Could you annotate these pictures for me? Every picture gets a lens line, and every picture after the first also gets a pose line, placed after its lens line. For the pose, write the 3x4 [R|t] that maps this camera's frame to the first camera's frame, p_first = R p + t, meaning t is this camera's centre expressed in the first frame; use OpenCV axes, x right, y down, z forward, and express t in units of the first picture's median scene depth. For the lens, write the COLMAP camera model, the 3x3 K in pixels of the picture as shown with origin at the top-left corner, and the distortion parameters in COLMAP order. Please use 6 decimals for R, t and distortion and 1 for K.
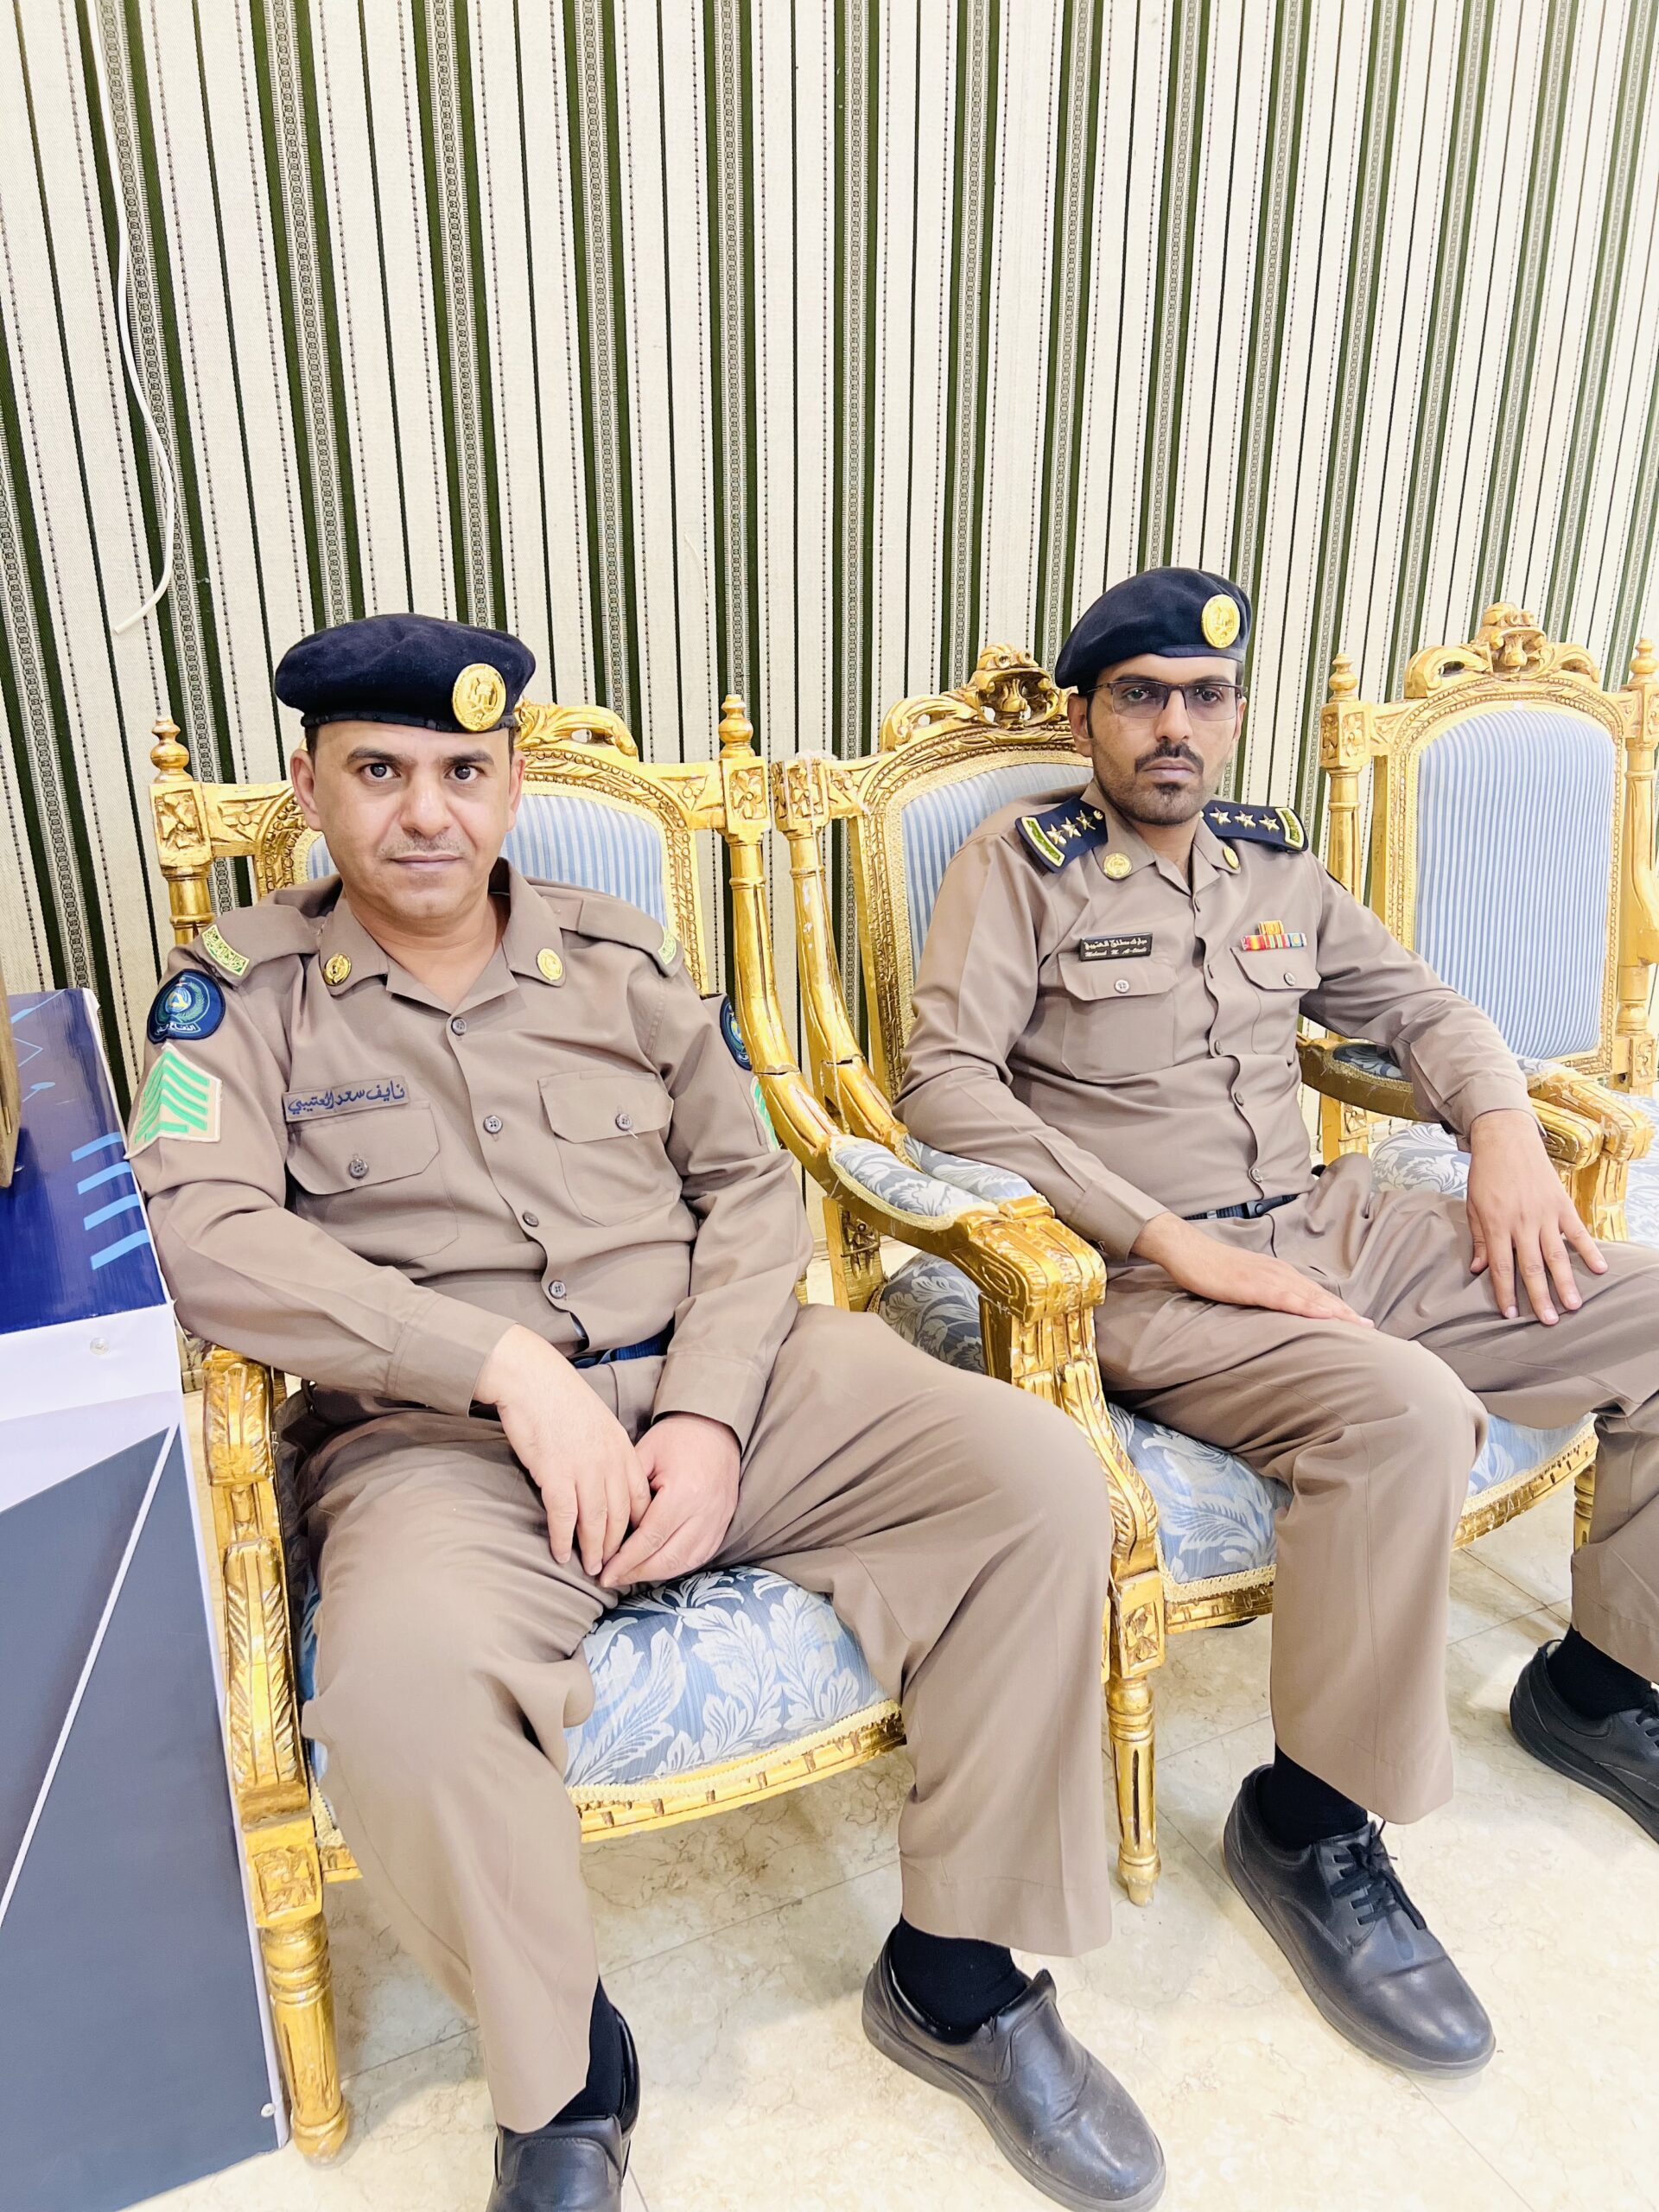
lens RADIAL K [[1674.5, 0, 829.5], [0, 1674.5, 1106.0], [0, 0, 1]] dist [0.046978, -0.049913]
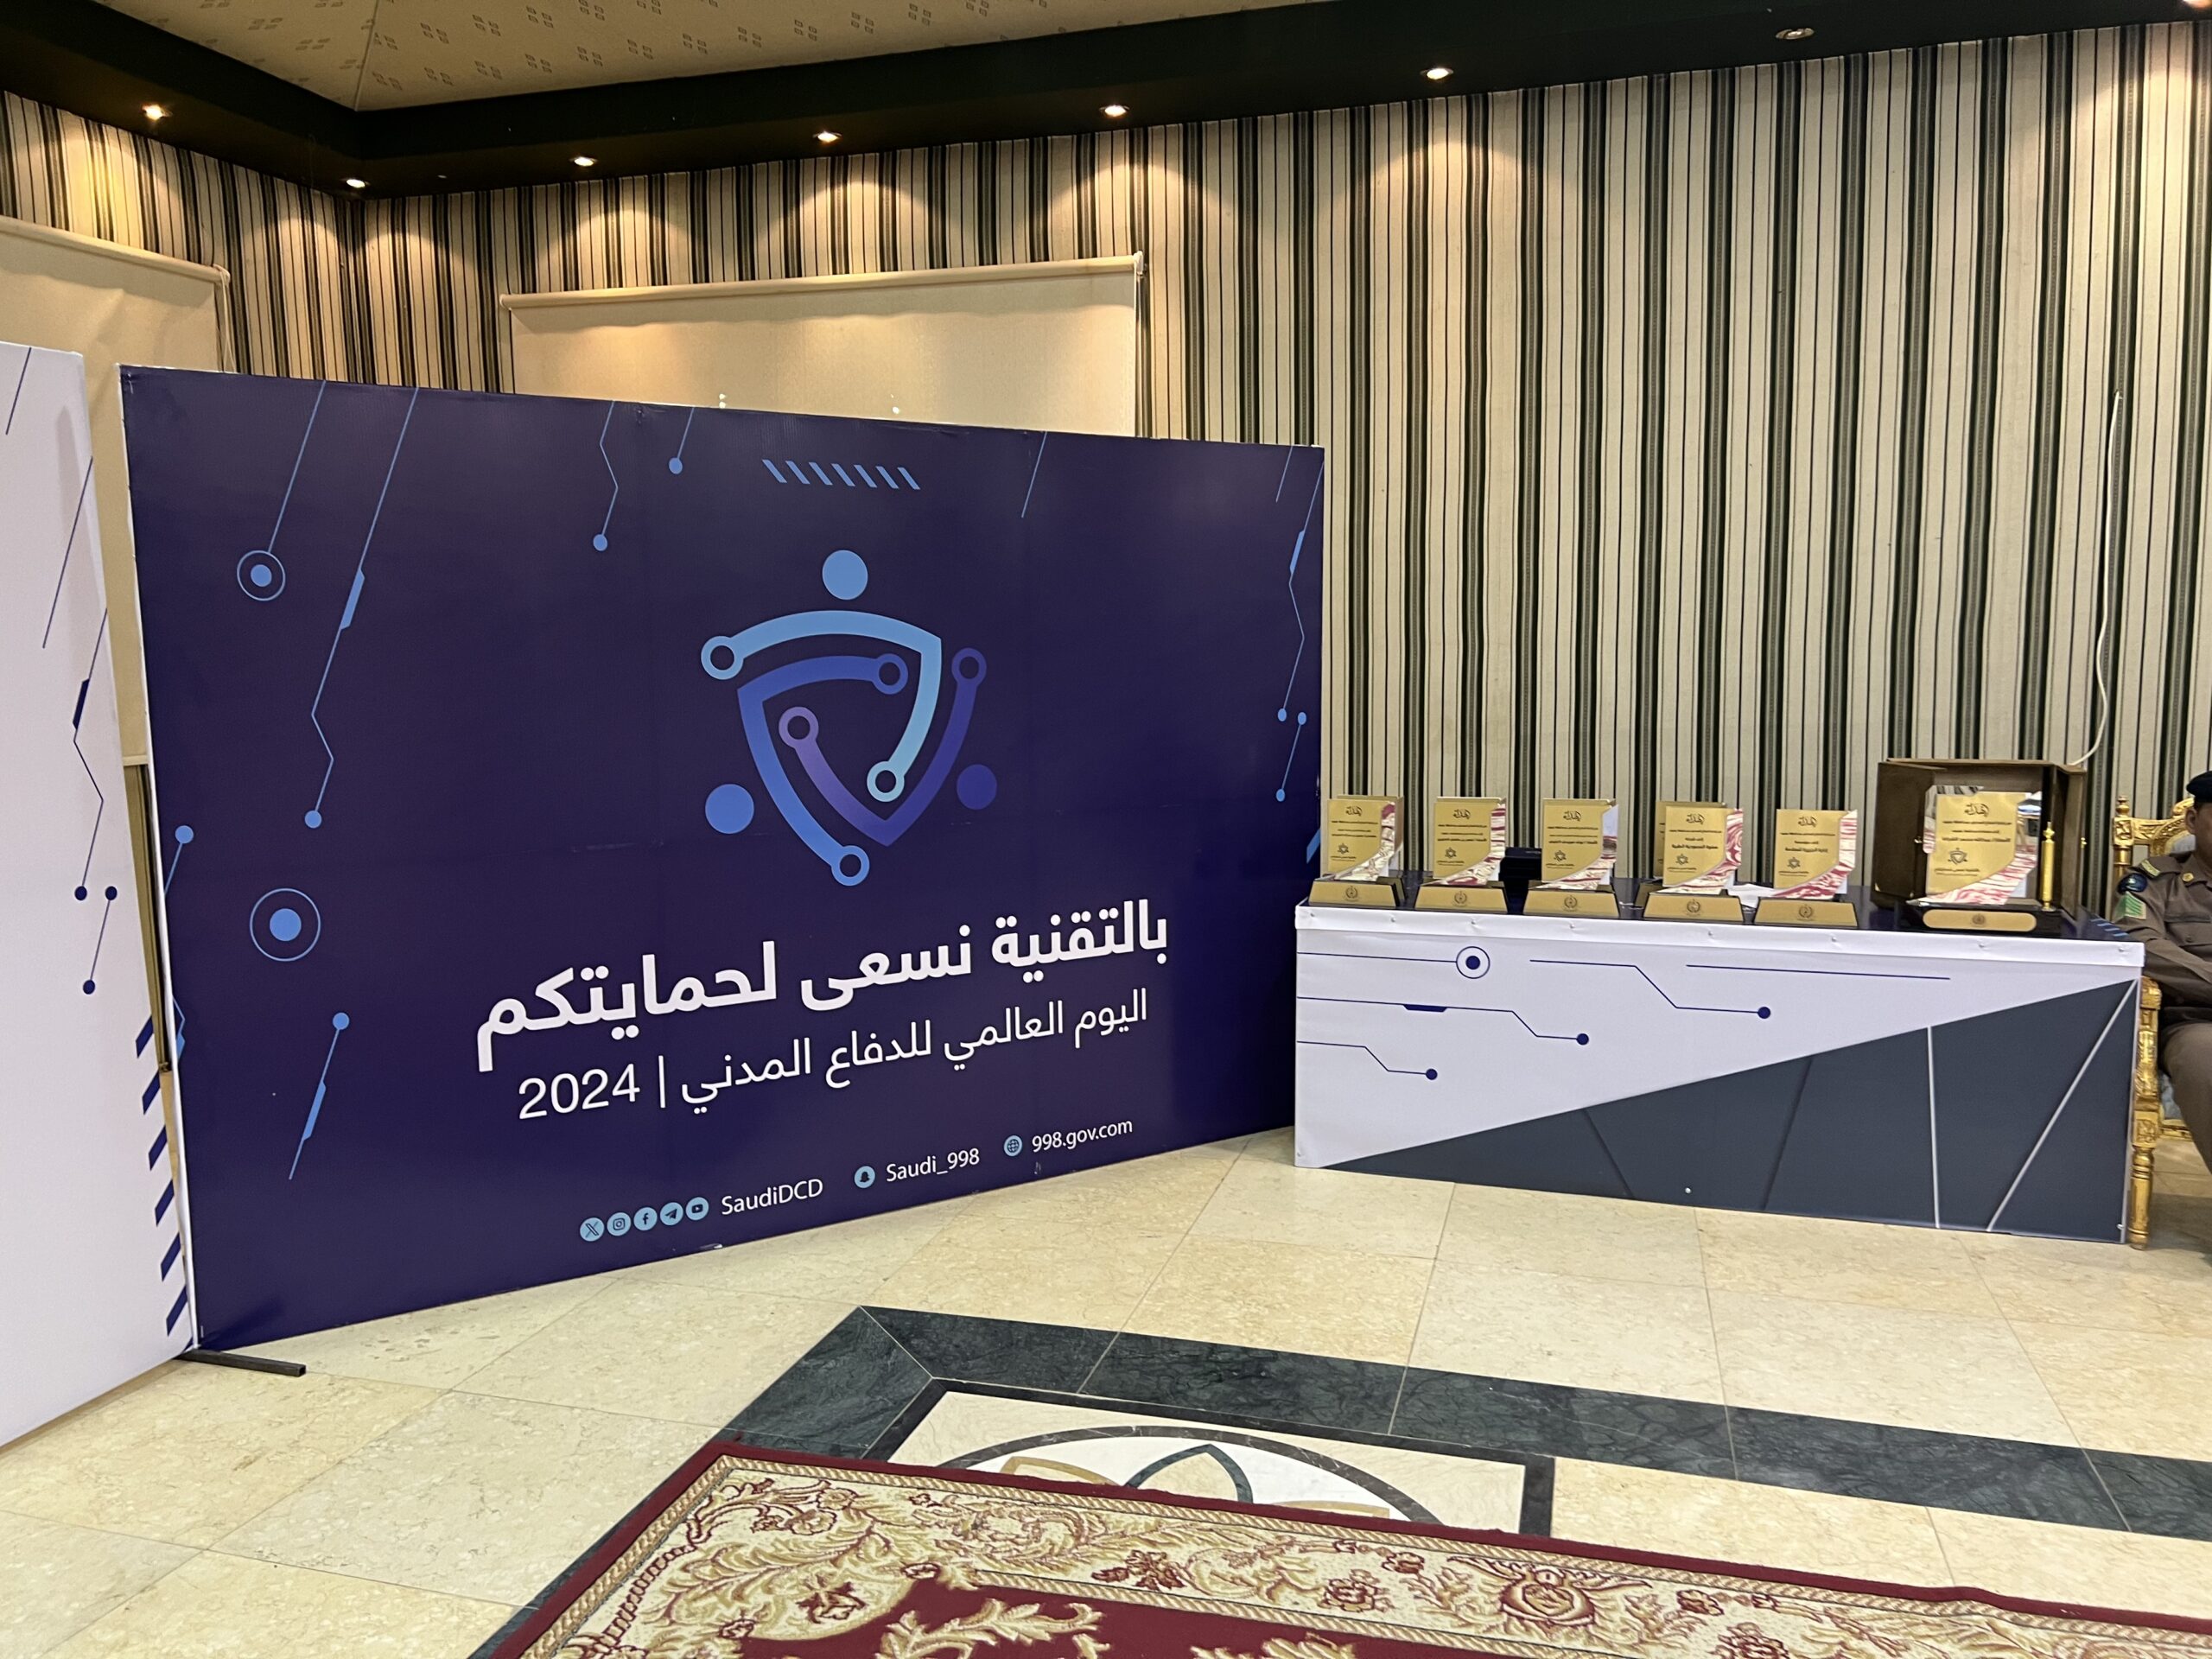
lens RADIAL K [[1674.5, 0, 1113.5], [0, 1674.5, 831.7], [0, 0, 1]] dist [0.046978, -0.049913]
pose [[0.730668, 0.076134, -0.678474, 0.354139], [-0.227849, 0.963981, -0.137206, 0.706578], [0.643590, 0.254842, 0.721697, -2.486691]]
